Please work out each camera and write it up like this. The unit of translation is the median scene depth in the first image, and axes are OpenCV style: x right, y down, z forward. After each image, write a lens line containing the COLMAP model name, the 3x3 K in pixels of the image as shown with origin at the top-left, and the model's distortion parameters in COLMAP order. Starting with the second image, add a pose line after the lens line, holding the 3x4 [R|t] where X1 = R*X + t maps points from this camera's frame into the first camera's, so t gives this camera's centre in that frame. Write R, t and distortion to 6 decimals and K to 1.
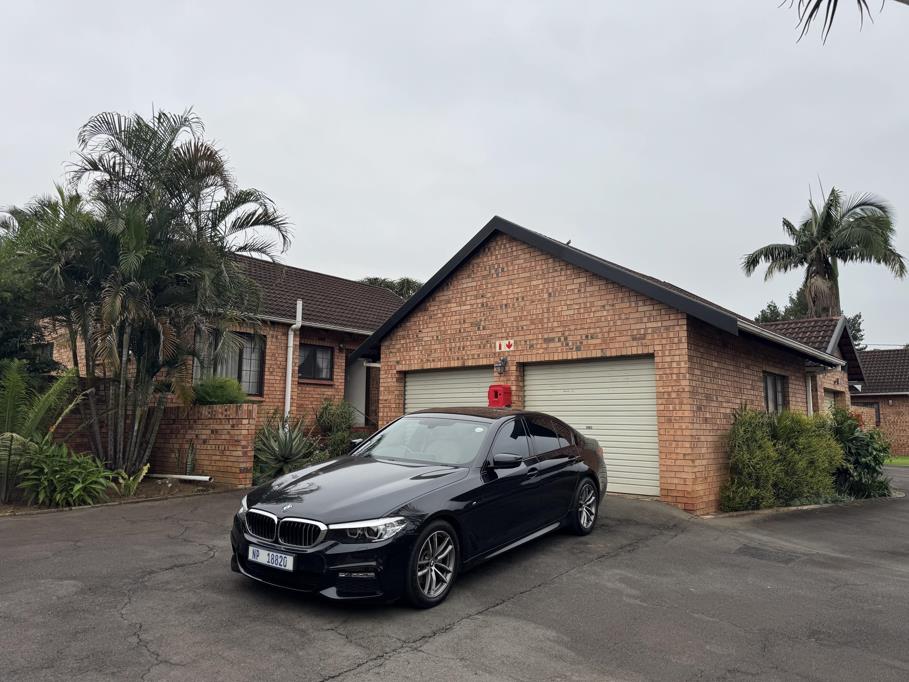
lens RADIAL K [[597.9, 0, 454.5], [0, 597.9, 341.0], [0, 0, 1]] dist [0.001255, 0.000751]
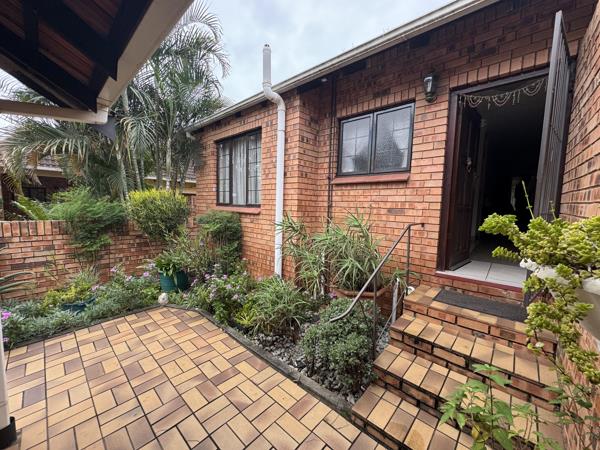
lens RADIAL K [[238.8, 0, 300.0], [0, 238.8, 225.0], [0, 0, 1]] dist [-0.000572, 0.000378]
pose [[-0.035413, 0.082332, -0.995976, -0.006504], [0.113984, 0.990430, 0.077820, 0.093509], [0.992851, -0.110769, -0.044458, 1.025270]]
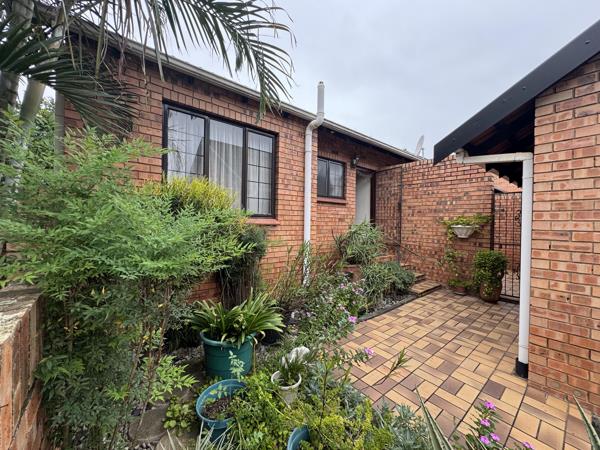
lens RADIAL K [[238.8, 0, 300.0], [0, 238.8, 225.0], [0, 0, 1]] dist [-0.000572, 0.000378]
pose [[0.984522, 0.010003, -0.174978, -0.232248], [0.015477, 0.989508, 0.143649, 0.057341], [0.174579, -0.144134, 0.974037, 0.692910]]
